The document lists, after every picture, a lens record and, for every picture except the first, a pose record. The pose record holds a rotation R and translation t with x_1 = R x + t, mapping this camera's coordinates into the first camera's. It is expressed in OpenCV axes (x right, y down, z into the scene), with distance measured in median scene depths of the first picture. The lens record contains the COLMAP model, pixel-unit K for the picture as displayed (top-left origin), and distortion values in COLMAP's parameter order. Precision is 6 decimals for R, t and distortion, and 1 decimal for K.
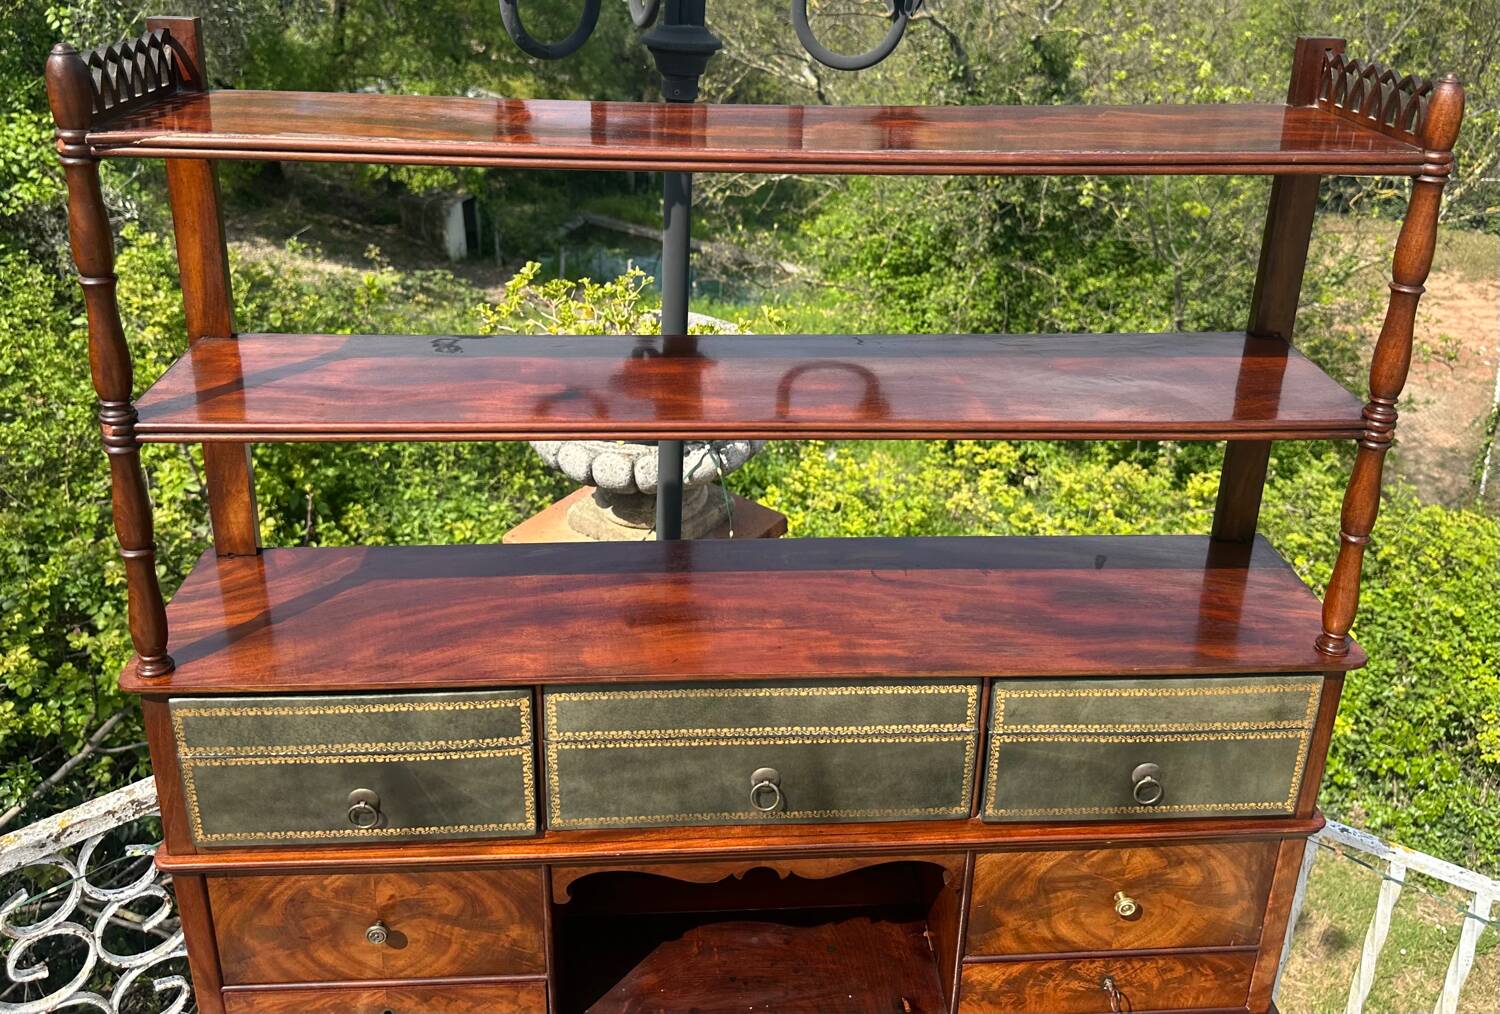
lens RADIAL K [[1281.2, 0, 765.8], [0, 1281.2, 349.7], [0, 0, 1]] dist [0.039044, -0.068384]
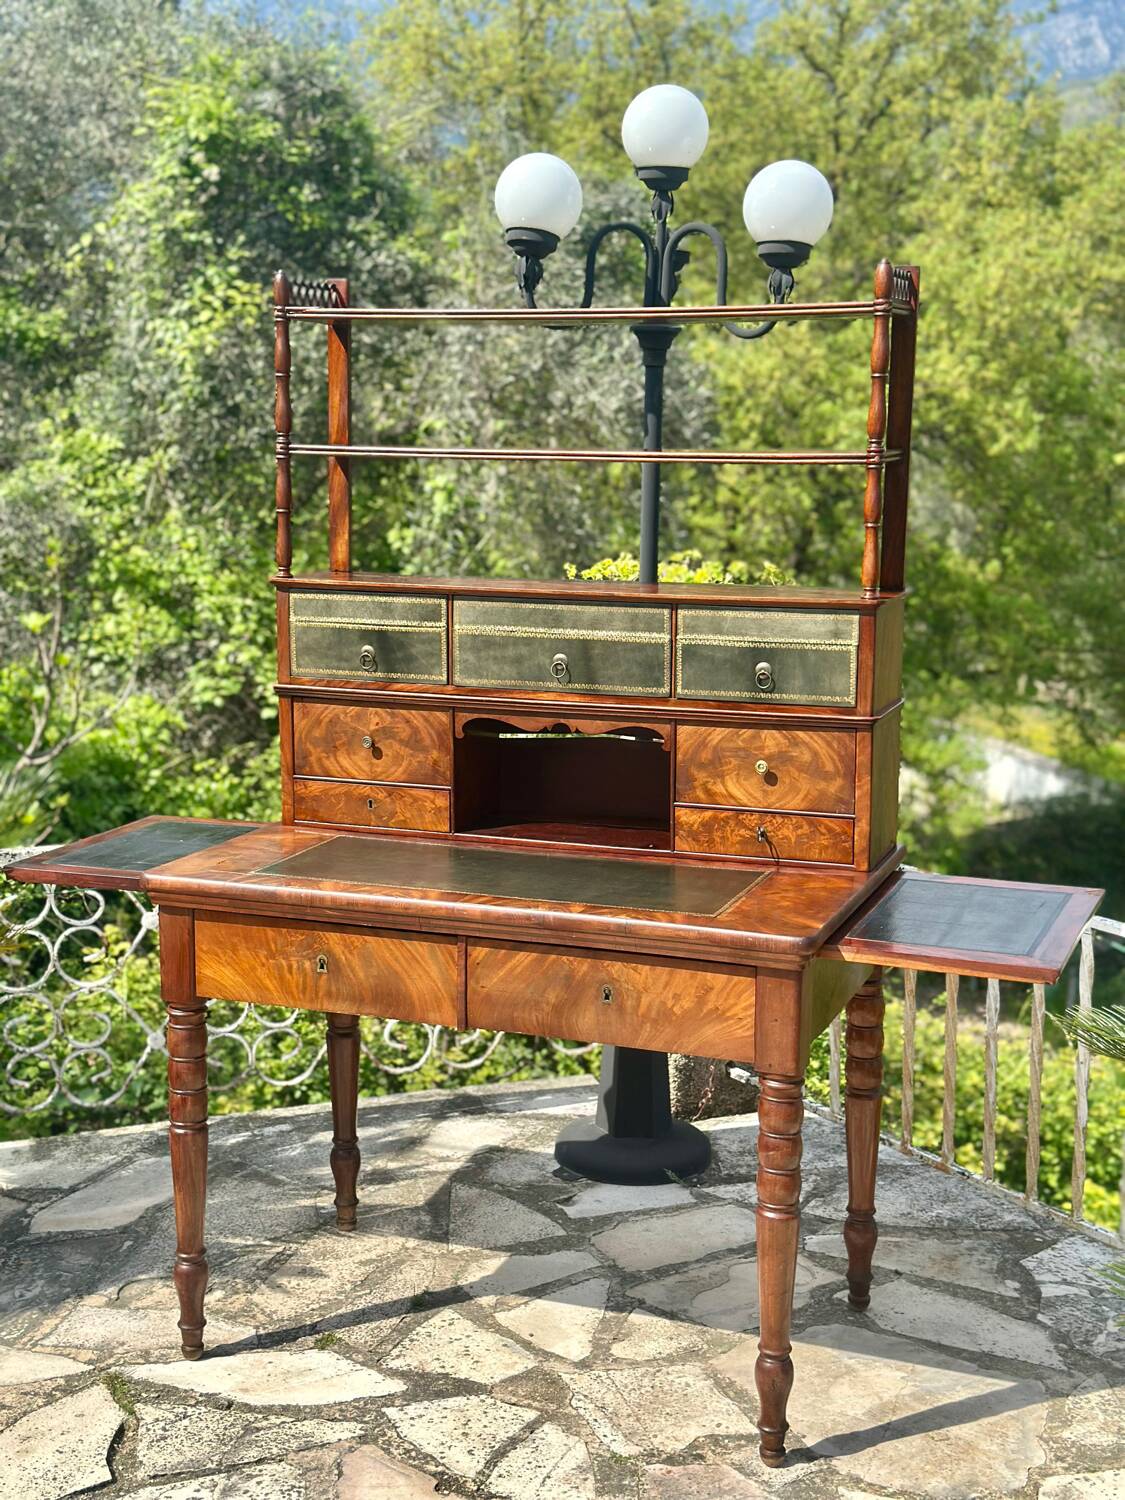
lens RADIAL K [[2086.8, 0, 564.5], [0, 2086.8, 764.6], [0, 0, 1]] dist [0.106713, 0.000000]
pose [[0.908087, 0.047911, -0.416032, 1.147440], [-0.129505, 0.976866, -0.170178, 0.900595], [0.398254, 0.208414, 0.893284, -1.499626]]
